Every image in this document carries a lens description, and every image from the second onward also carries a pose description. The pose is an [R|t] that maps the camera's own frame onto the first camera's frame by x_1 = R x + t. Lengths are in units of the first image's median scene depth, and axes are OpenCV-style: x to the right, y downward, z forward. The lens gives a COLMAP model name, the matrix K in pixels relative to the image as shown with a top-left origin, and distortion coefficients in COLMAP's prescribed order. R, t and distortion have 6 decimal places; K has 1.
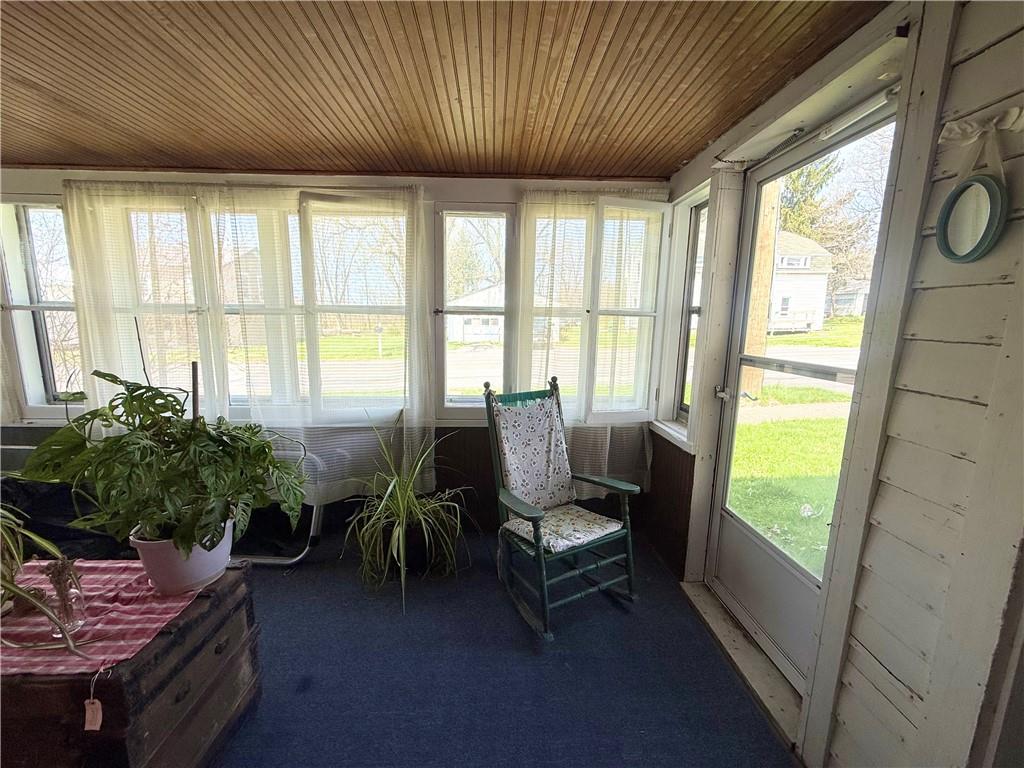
lens RADIAL K [[407.2, 0, 507.8], [0, 407.2, 384.7], [0, 0, 1]] dist [-0.000148, 0.000057]
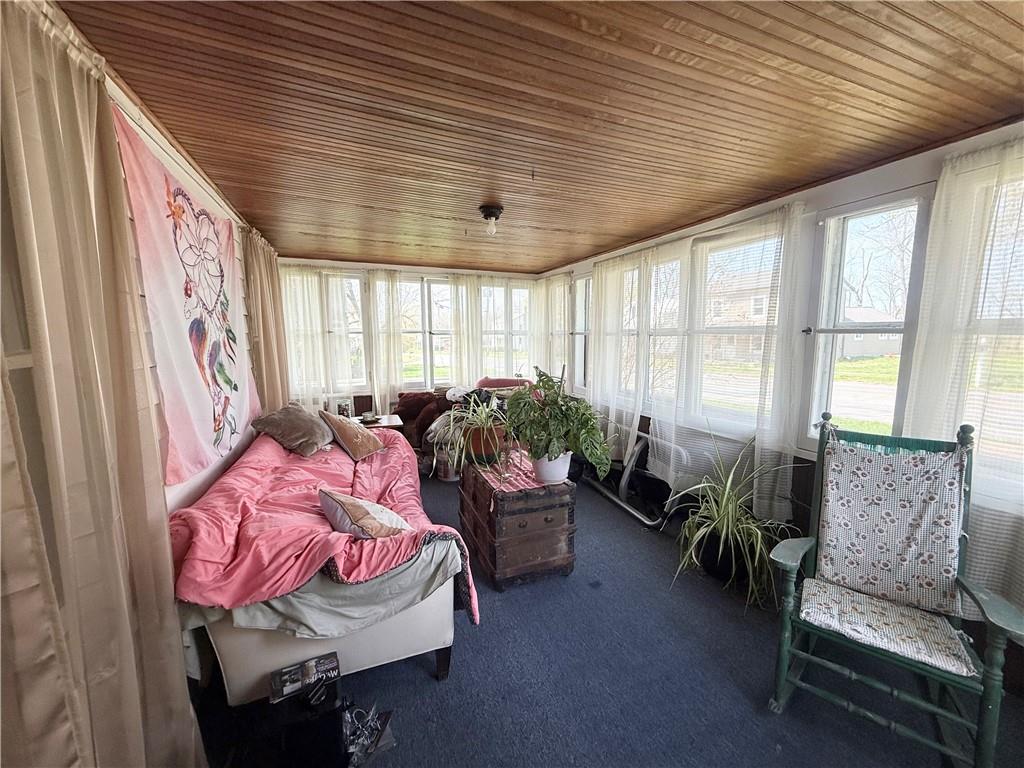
lens RADIAL K [[407.2, 0, 507.7], [0, 407.2, 384.7], [0, 0, 1]] dist [-0.000148, 0.000057]
pose [[0.332393, 0.102400, -0.937566, 0.523156], [-0.136621, 0.988831, 0.059563, -0.024370], [0.933193, 0.108293, 0.342670, 0.079488]]
